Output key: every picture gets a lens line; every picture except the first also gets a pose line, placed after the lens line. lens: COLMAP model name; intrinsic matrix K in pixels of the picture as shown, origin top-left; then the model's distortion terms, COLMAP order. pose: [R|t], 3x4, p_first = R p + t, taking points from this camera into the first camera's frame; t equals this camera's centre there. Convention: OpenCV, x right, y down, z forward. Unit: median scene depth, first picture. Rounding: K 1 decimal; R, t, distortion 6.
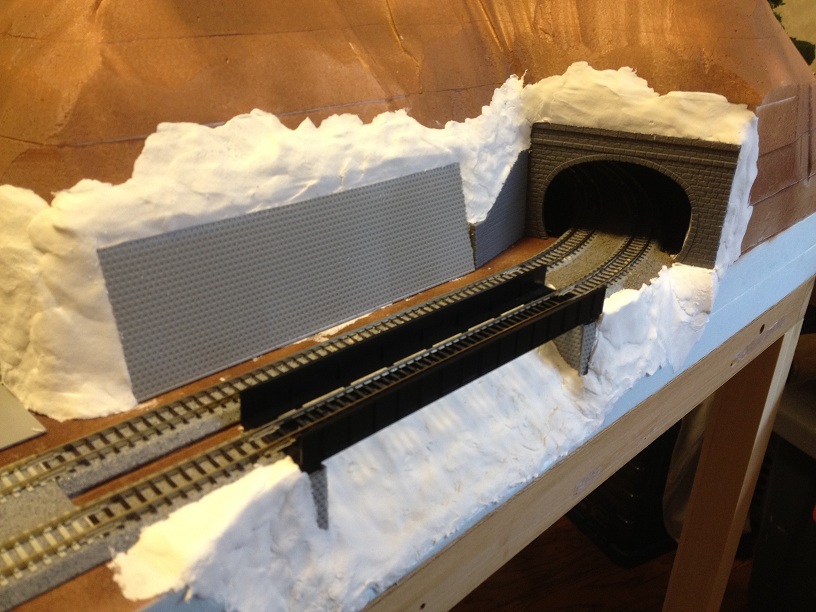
lens RADIAL K [[766.7, 0, 407.9], [0, 766.7, 315.4], [0, 0, 1]] dist [0.161562, -0.354915]
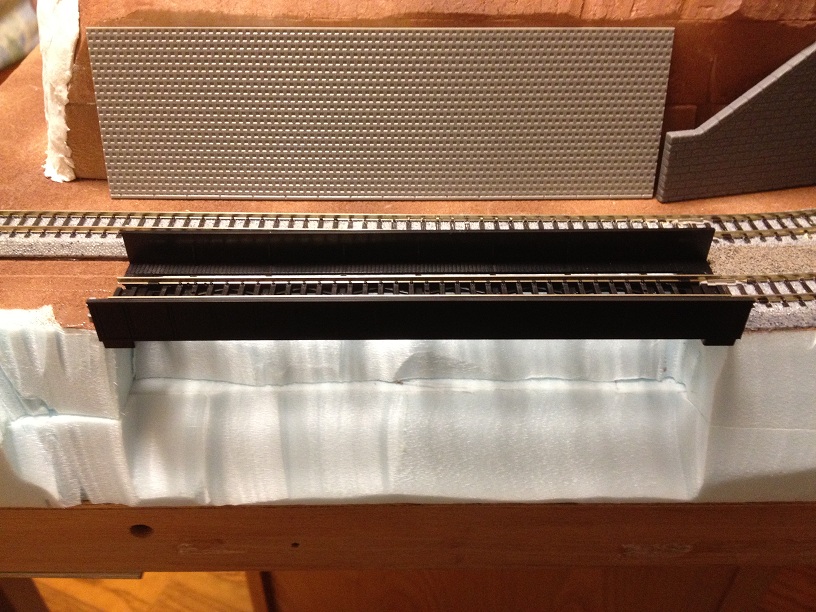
lens RADIAL K [[784.9, 0, 408.0], [0, 784.9, 306.0], [0, 0, 1]] dist [0.166644, -0.397267]
pose [[0.701530, 0.421809, -0.574397, 0.421958], [-0.292285, 0.905407, 0.307908, -0.143136], [0.649942, -0.048119, 0.758459, 0.381095]]
